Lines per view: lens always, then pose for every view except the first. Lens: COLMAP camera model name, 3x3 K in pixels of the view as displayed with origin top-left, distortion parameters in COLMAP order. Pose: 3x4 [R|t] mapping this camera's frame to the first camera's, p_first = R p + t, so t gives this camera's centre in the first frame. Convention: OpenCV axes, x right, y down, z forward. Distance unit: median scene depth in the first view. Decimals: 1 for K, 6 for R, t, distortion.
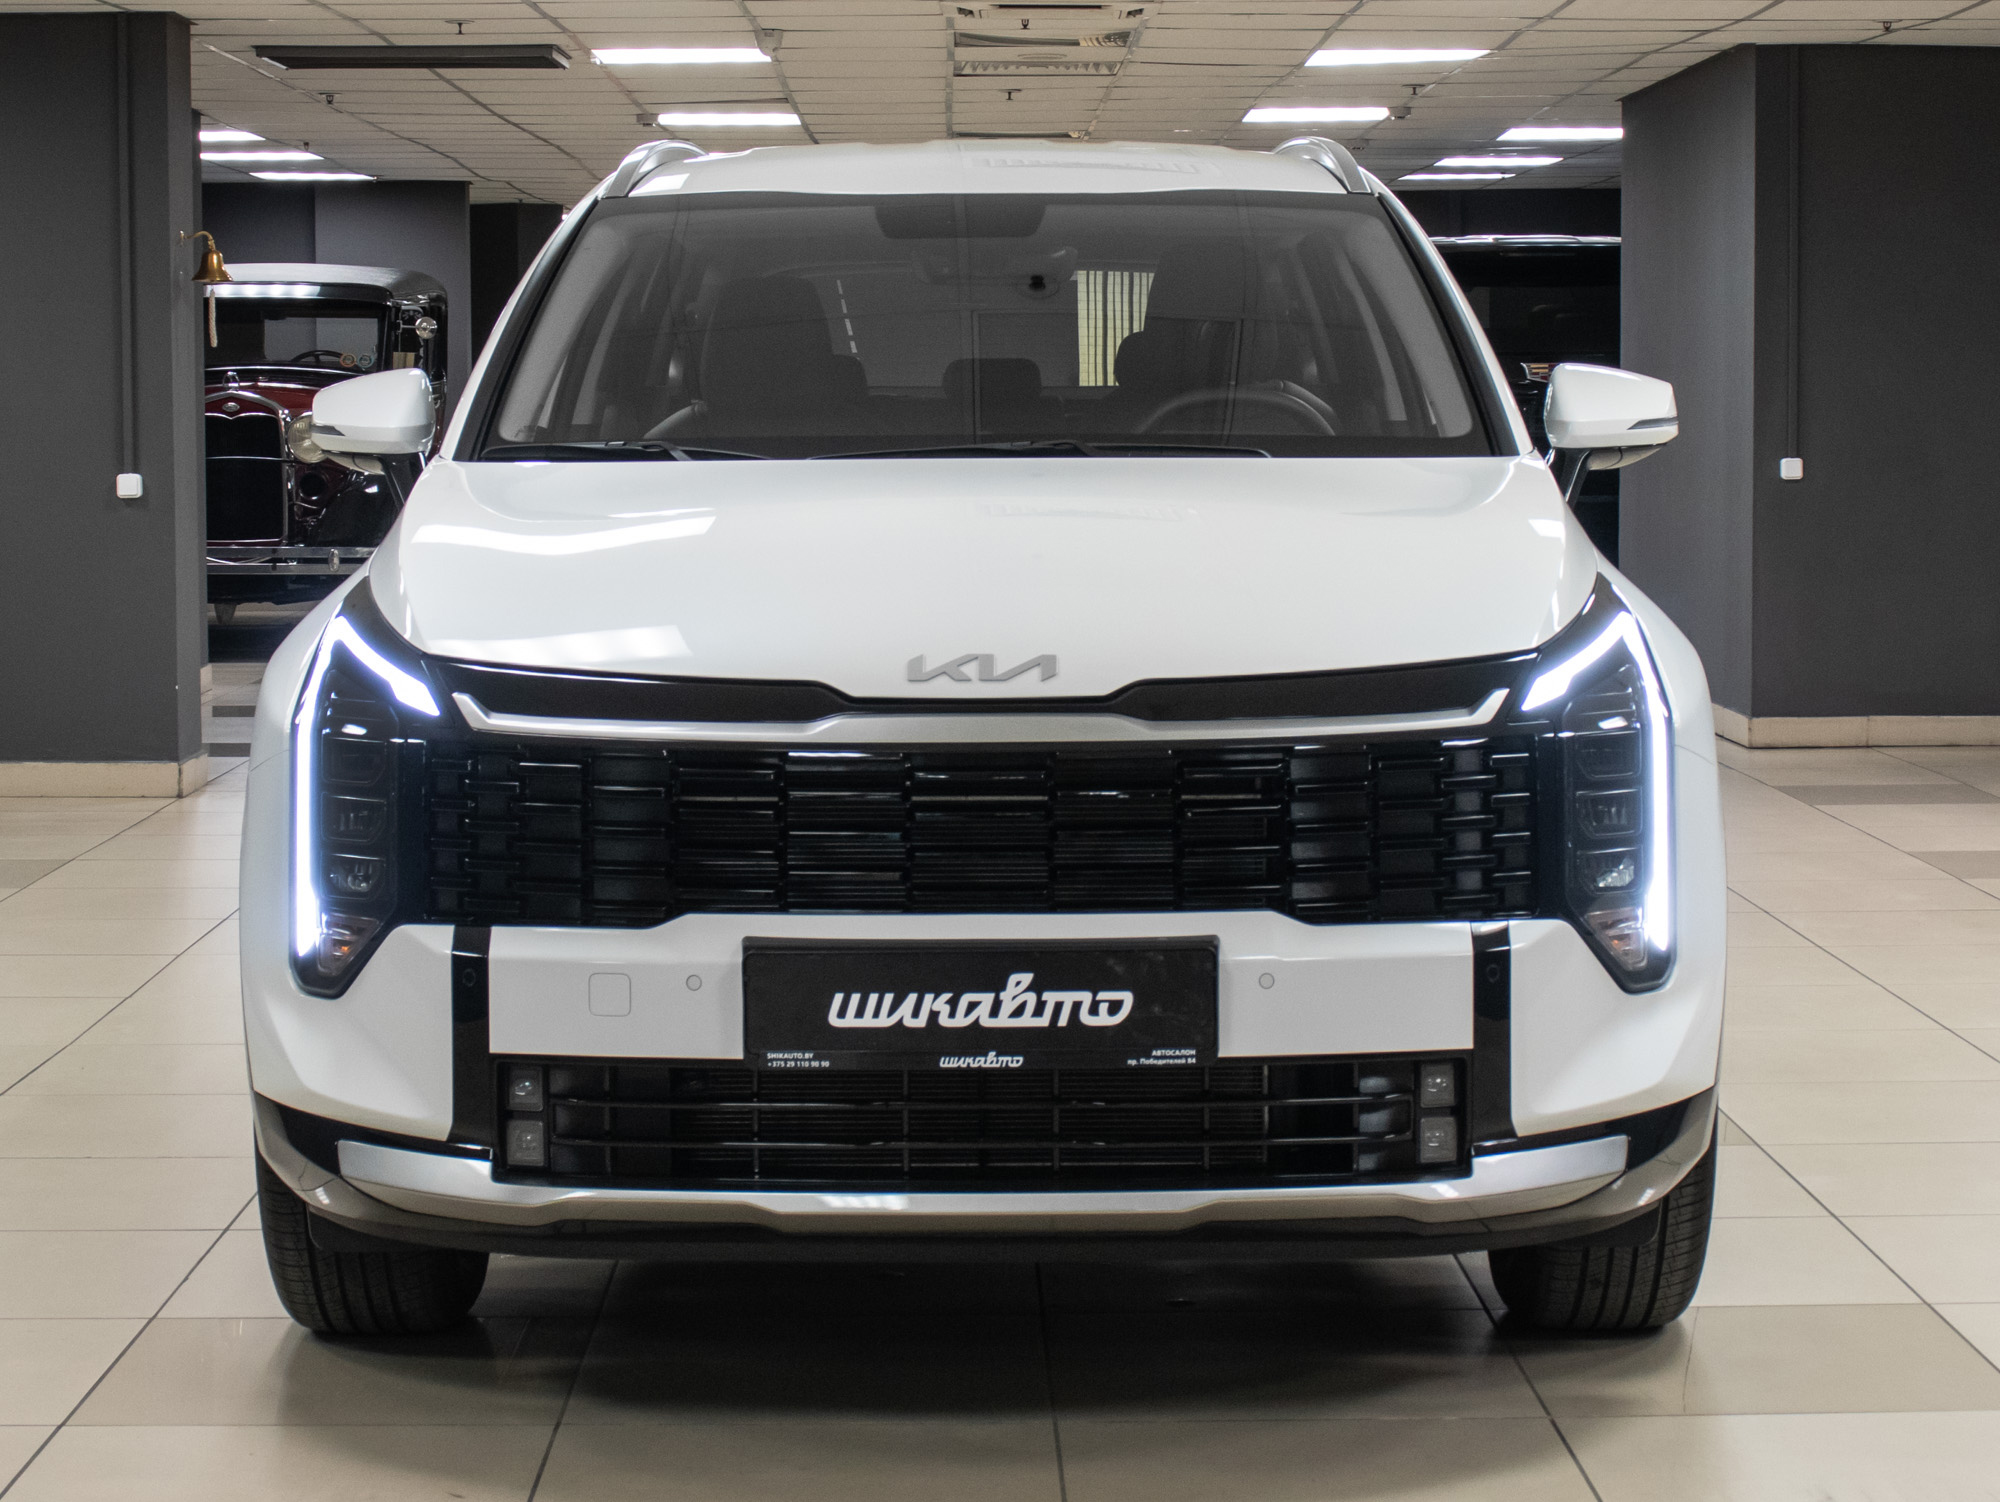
lens RADIAL K [[4252.4, 0, 1000.0], [0, 4252.4, 751.0], [0, 0, 1]] dist [-0.010216, 0.126245]
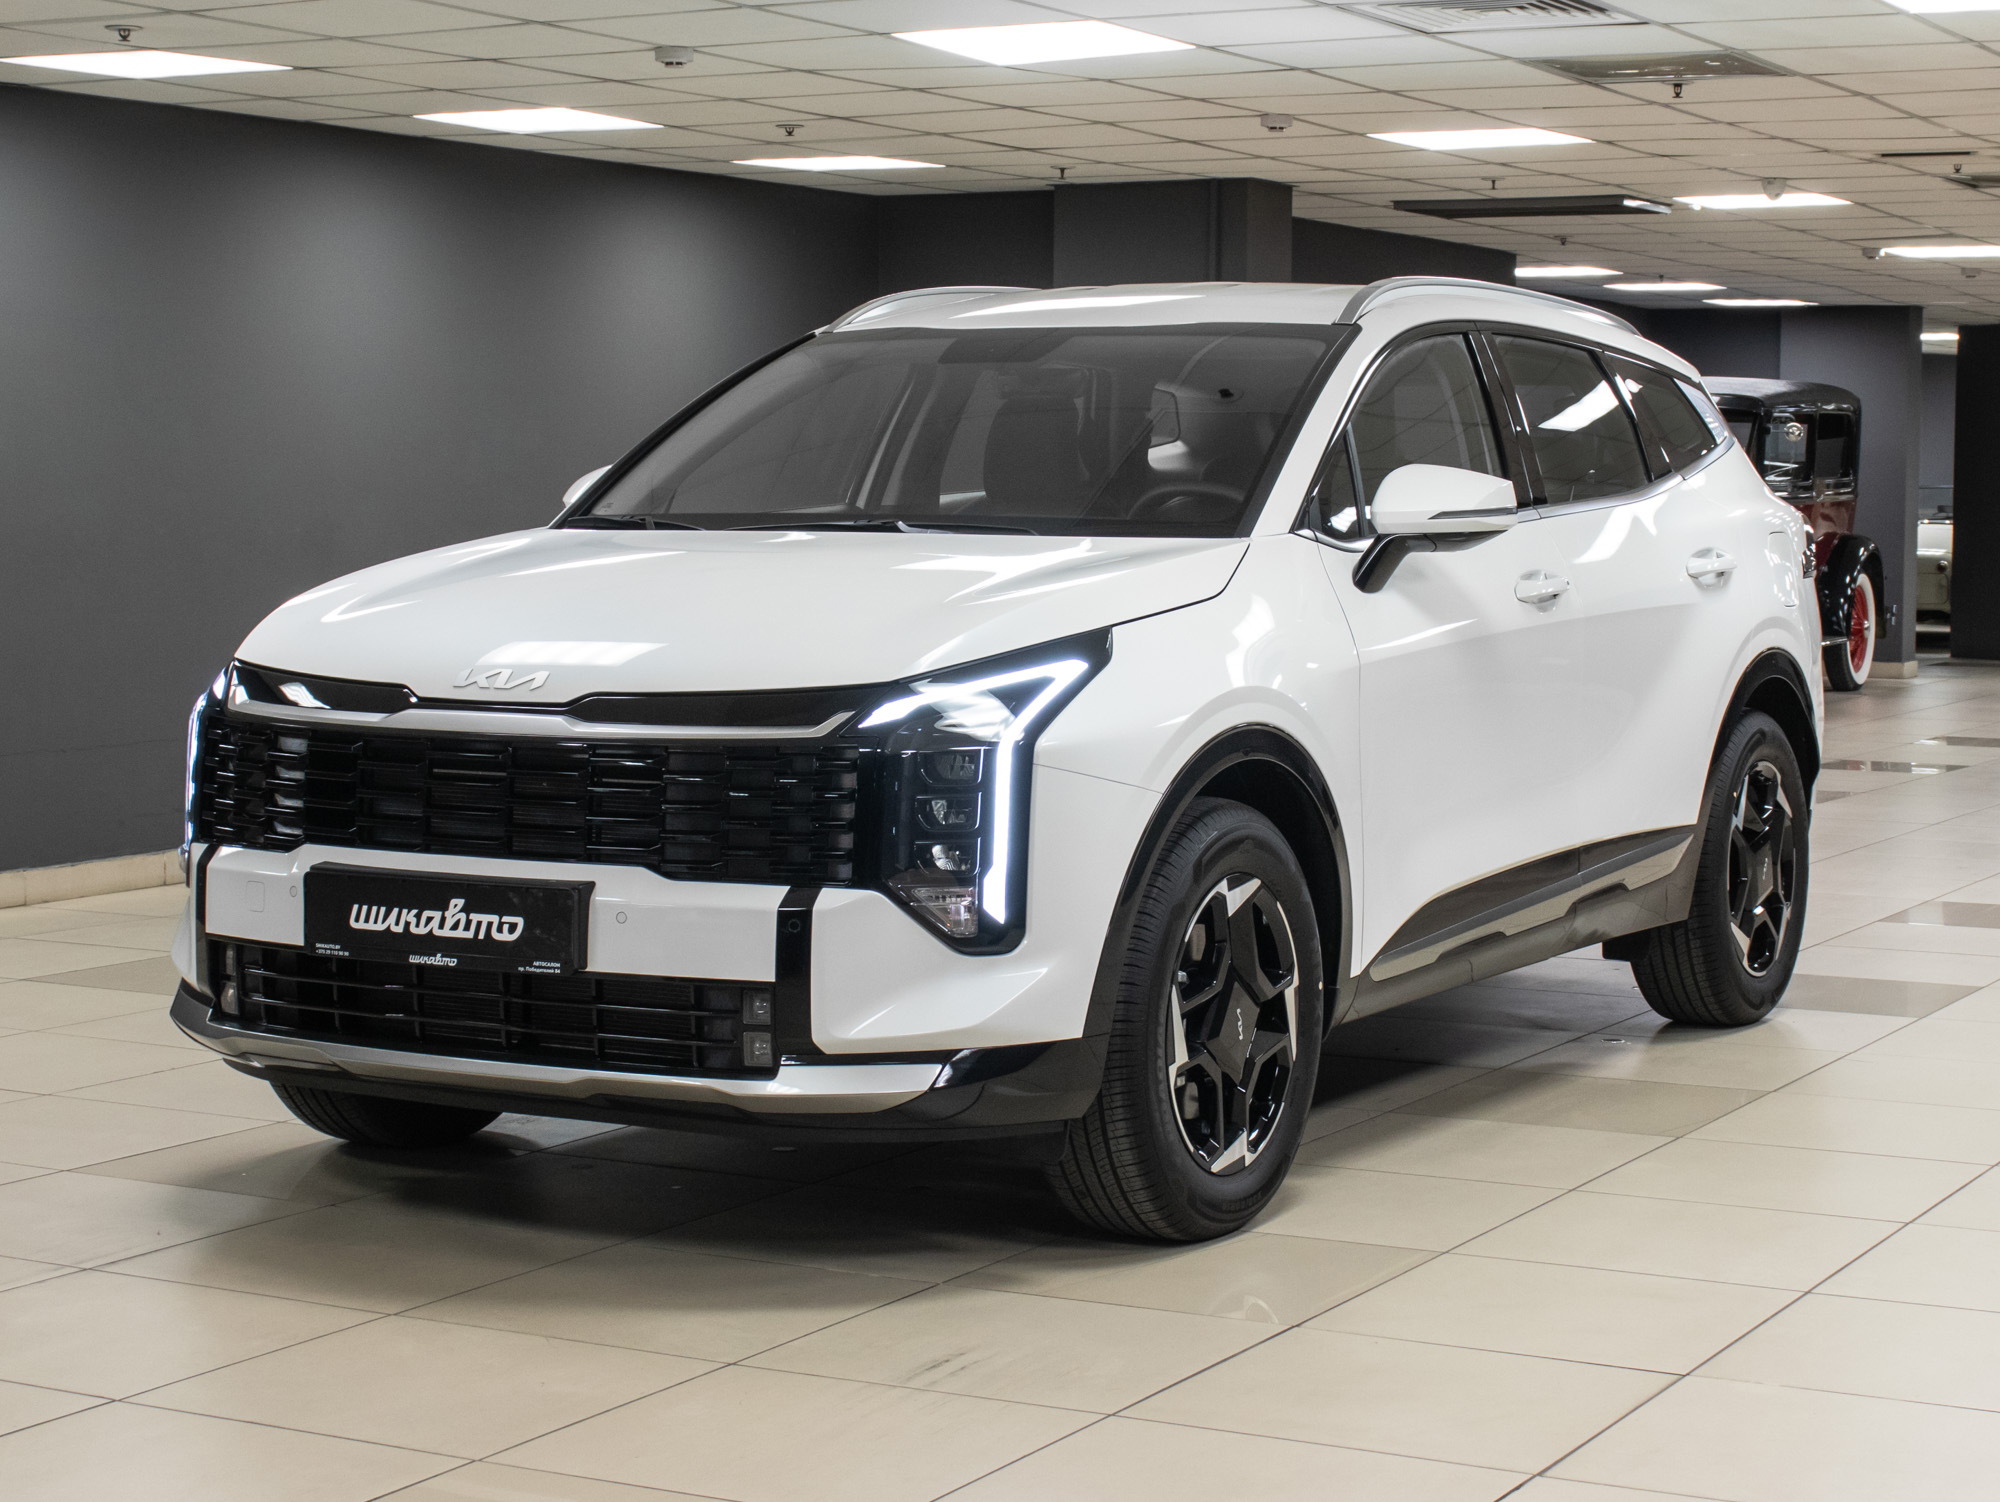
lens RADIAL K [[3767.6, 0, 1000.0], [0, 3767.6, 751.0], [0, 0, 1]] dist [-0.072752, -0.070878]
pose [[0.868316, 0.045298, -0.493938, 0.742232], [-0.052198, 0.998637, -0.000179, -0.004655], [0.493256, 0.025938, 0.869497, 0.019713]]
